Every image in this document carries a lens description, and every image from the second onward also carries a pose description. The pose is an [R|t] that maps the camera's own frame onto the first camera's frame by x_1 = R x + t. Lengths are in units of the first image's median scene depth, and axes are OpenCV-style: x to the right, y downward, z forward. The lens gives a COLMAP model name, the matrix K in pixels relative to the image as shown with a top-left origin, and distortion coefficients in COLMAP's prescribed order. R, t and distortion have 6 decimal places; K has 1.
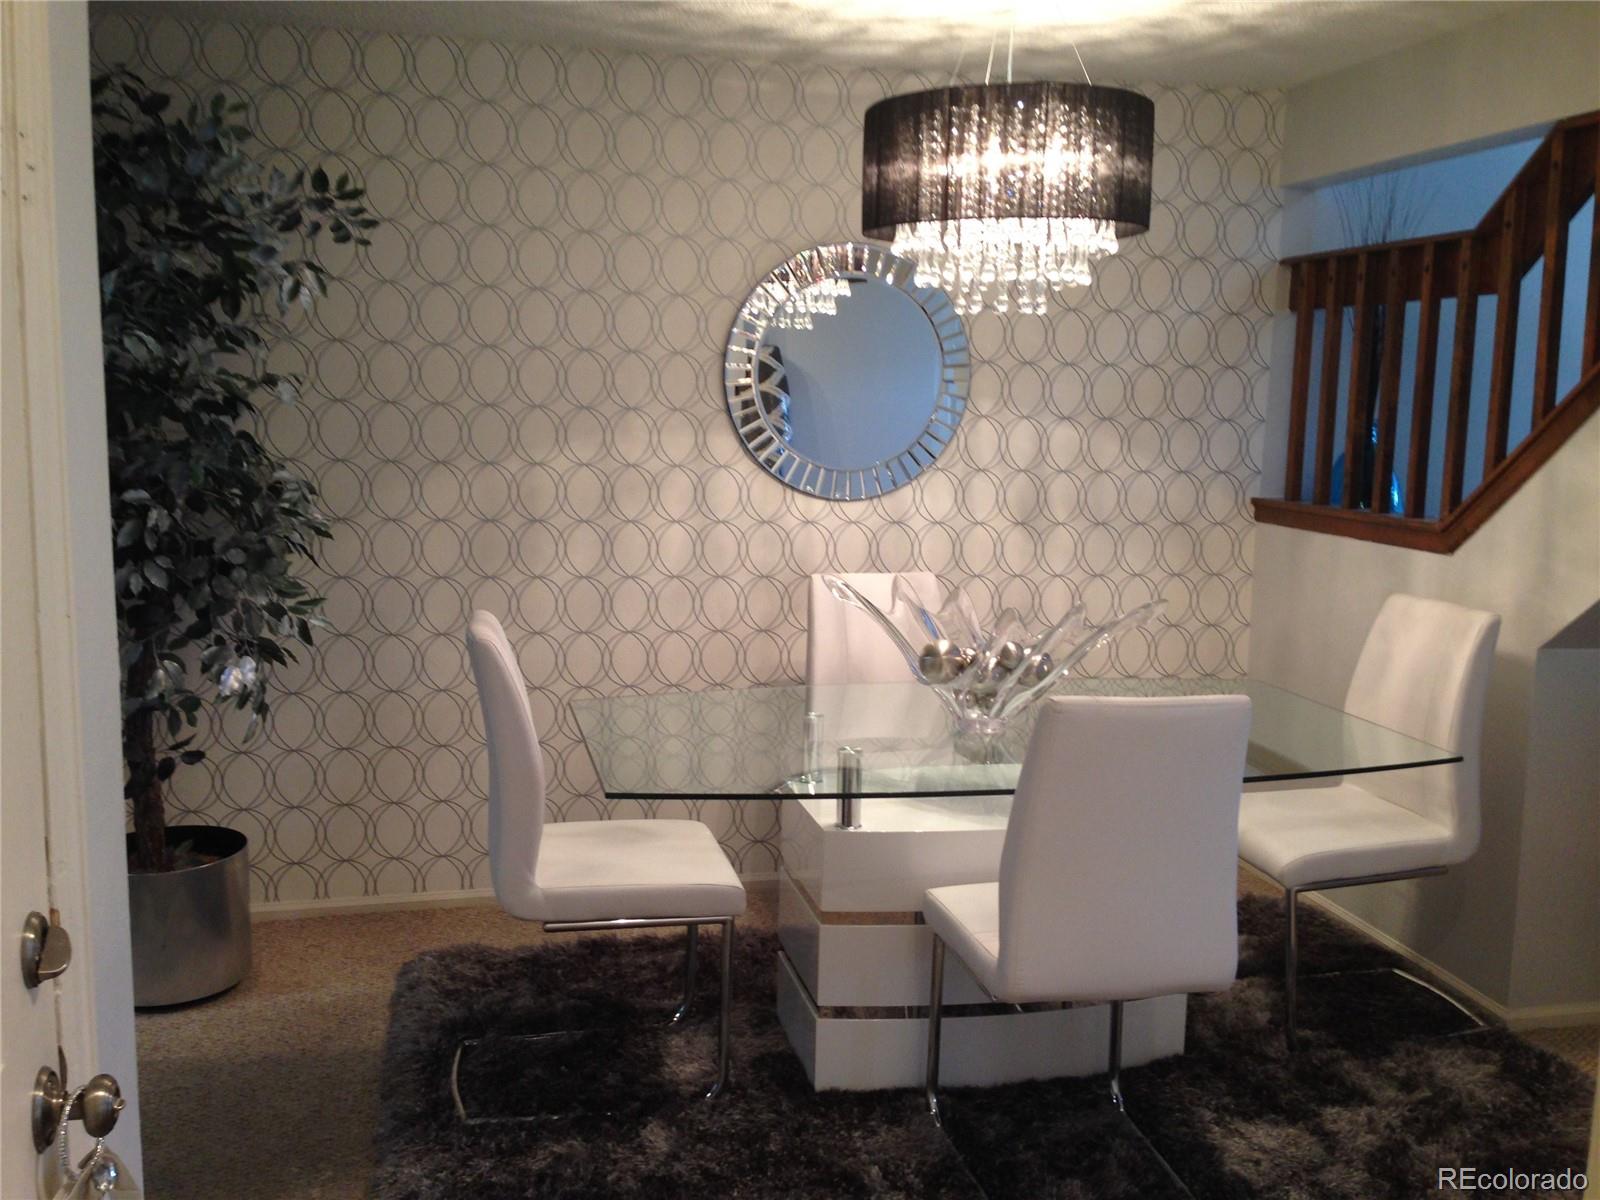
lens RADIAL K [[1539.6, 0, 798.5], [0, 1539.6, 601.9], [0, 0, 1]] dist [0.000557, 0.000000]
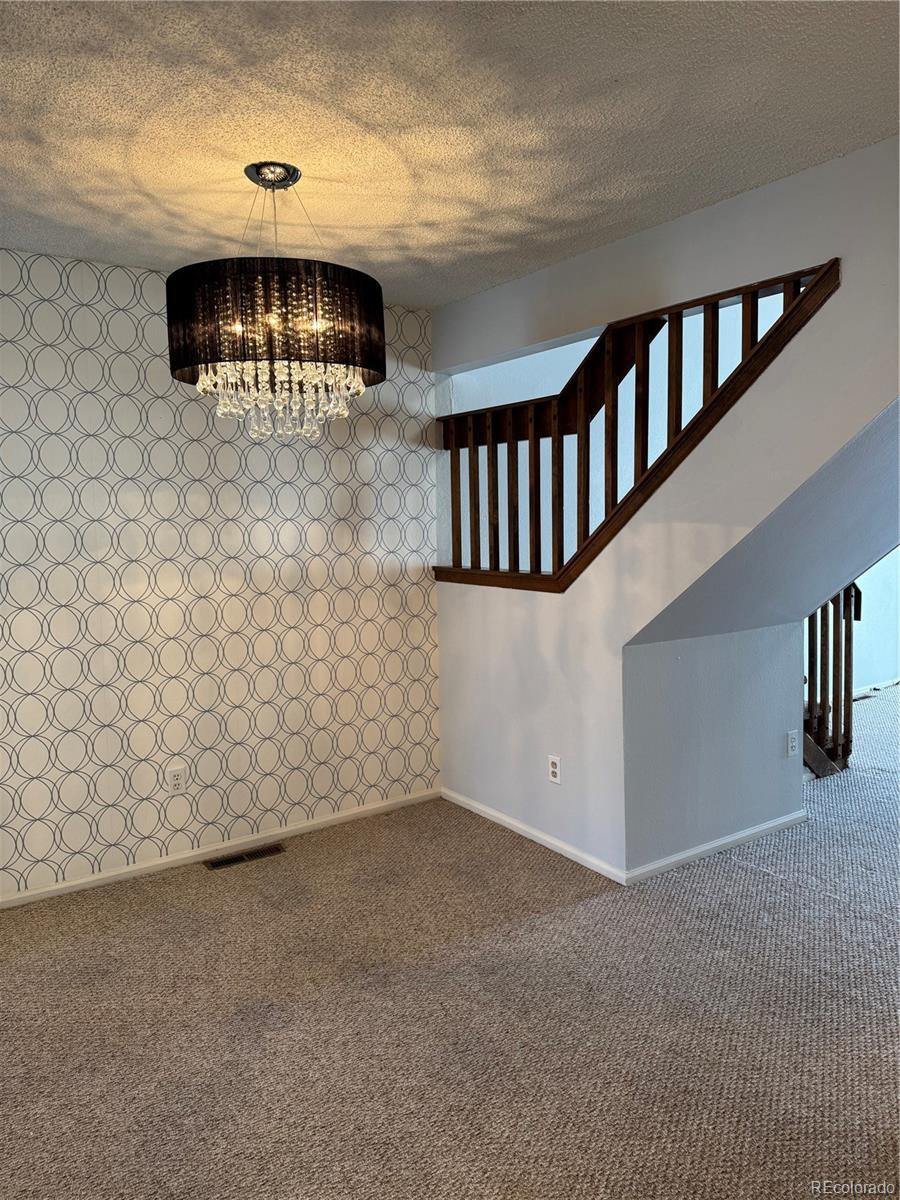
lens RADIAL K [[845.5, 0, 443.3], [0, 845.5, 626.8], [0, 0, 1]] dist [0.054959, -0.006221]
pose [[0.931778, -0.074414, 0.355320, -0.013286], [0.077586, 0.996971, 0.005335, -0.010204], [-0.354641, 0.022597, 0.934729, 0.198675]]
